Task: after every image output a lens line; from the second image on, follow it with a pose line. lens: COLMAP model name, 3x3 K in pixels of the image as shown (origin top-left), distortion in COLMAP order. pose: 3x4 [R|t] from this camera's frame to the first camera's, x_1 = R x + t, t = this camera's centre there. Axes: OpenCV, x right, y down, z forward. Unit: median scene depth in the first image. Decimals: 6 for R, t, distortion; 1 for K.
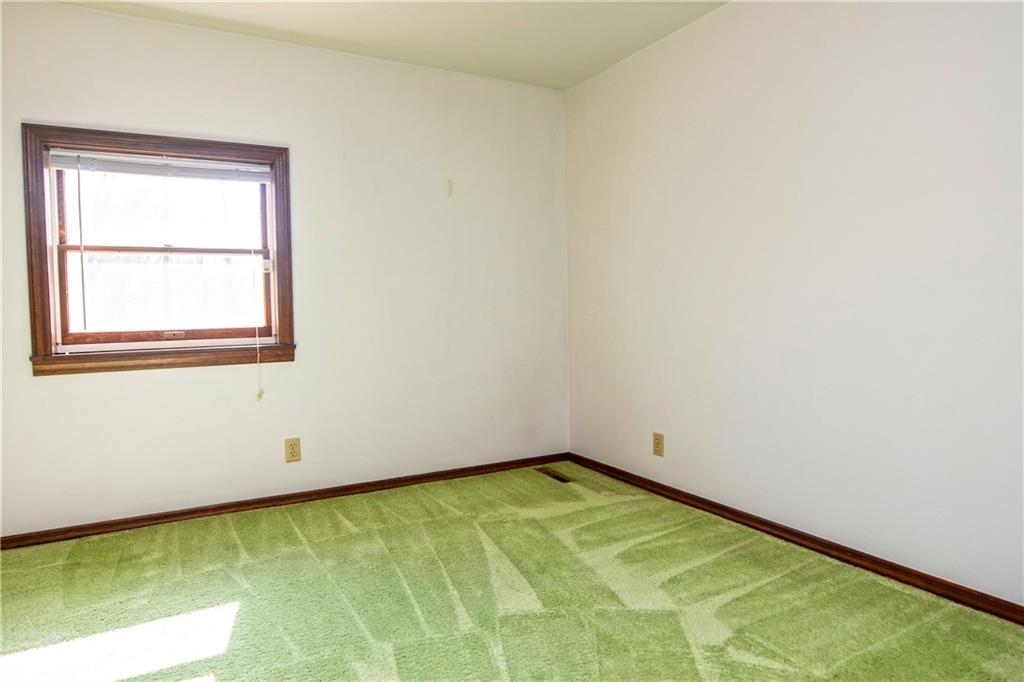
lens RADIAL K [[636.0, 0, 516.0], [0, 636.0, 339.6], [0, 0, 1]] dist [-0.011160, -0.001446]
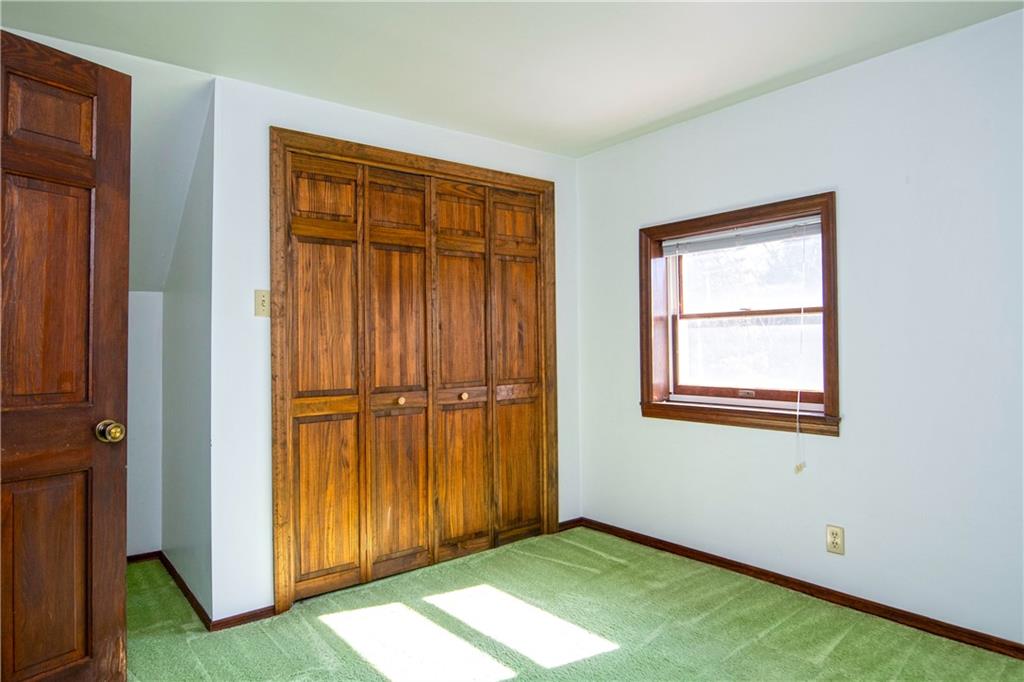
lens RADIAL K [[636.0, 0, 517.4], [0, 636.0, 340.2], [0, 0, 1]] dist [-0.011160, -0.001446]
pose [[0.152200, 0.008026, -0.988317, 0.466492], [-0.047870, 0.998853, 0.000740, -0.081796], [0.987190, 0.047198, 0.152410, 0.478260]]
